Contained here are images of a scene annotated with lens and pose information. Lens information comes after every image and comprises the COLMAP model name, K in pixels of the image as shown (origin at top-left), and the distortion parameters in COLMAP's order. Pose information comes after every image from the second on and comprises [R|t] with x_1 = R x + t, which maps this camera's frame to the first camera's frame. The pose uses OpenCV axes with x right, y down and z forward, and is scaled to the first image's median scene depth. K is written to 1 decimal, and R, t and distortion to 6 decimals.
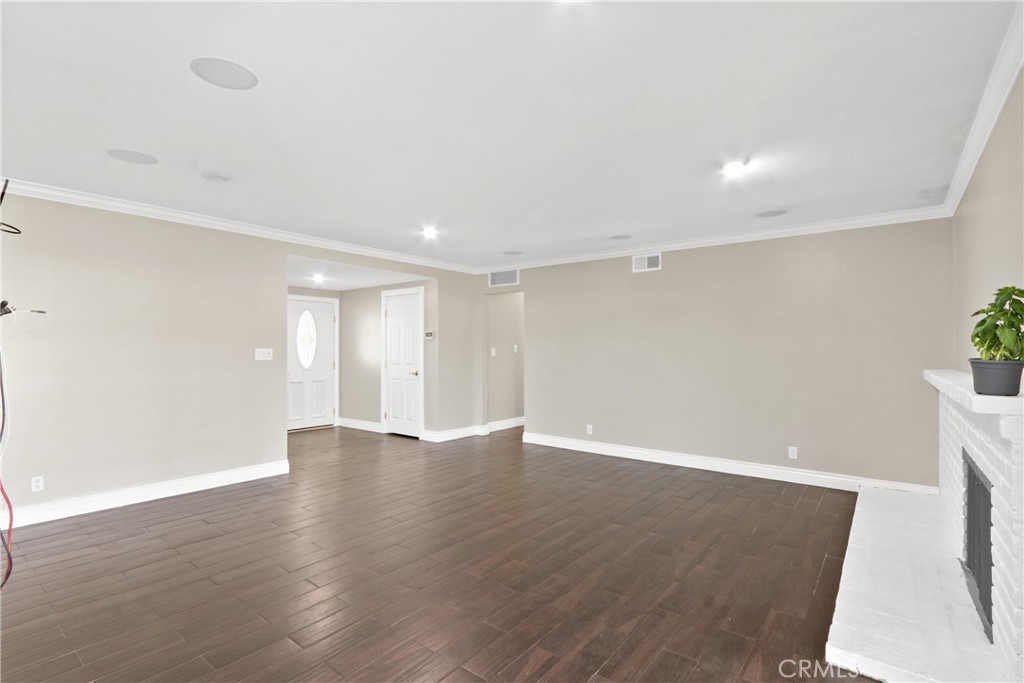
lens RADIAL K [[480.6, 0, 517.4], [0, 480.6, 344.6], [0, 0, 1]] dist [-0.007933, 0.001181]
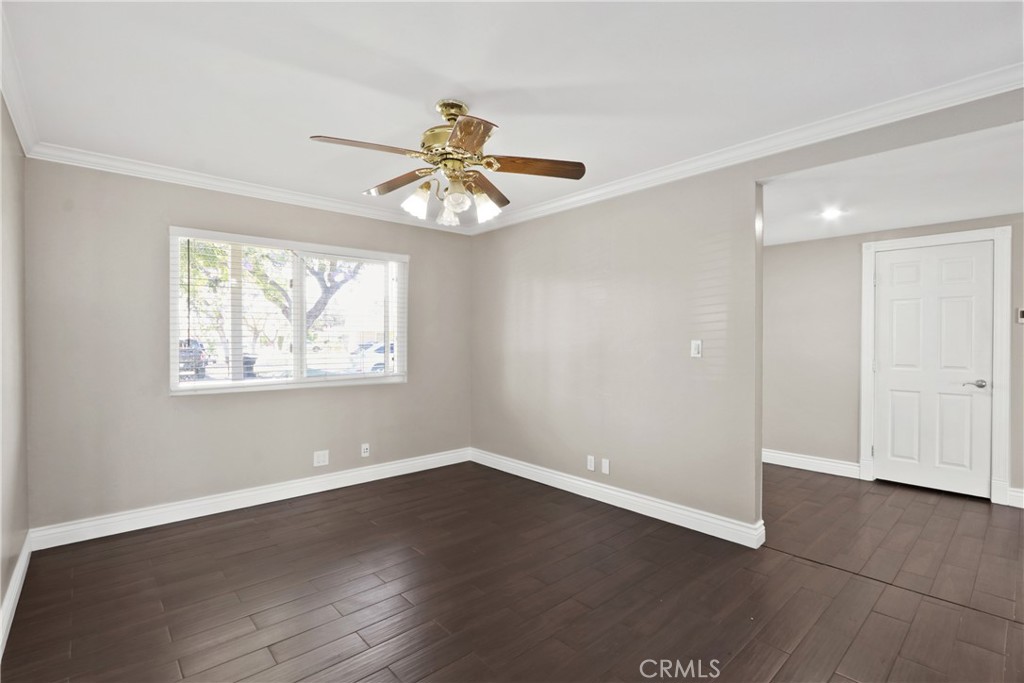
lens RADIAL K [[480.6, 0, 517.4], [0, 480.6, 344.6], [0, 0, 1]] dist [-0.007933, 0.001181]
pose [[0.984669, 0.008950, -0.174204, -0.602557], [-0.005872, 0.999818, 0.018173, 0.006906], [0.174335, -0.016871, 0.984542, 0.336832]]
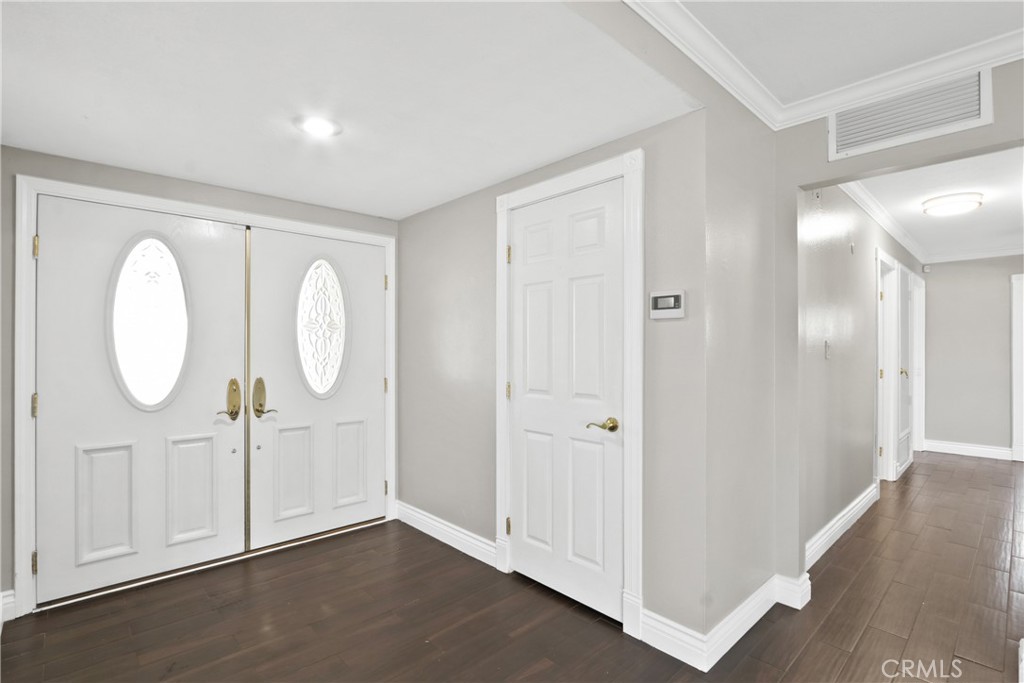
lens RADIAL K [[487.7, 0, 514.8], [0, 487.7, 353.3], [0, 0, 1]] dist [-0.000919, 0.000149]
pose [[0.987945, 0.003752, -0.154761, -0.209649], [-0.001578, 0.999898, 0.014166, 0.006625], [0.154799, -0.013751, 0.987850, 0.621219]]
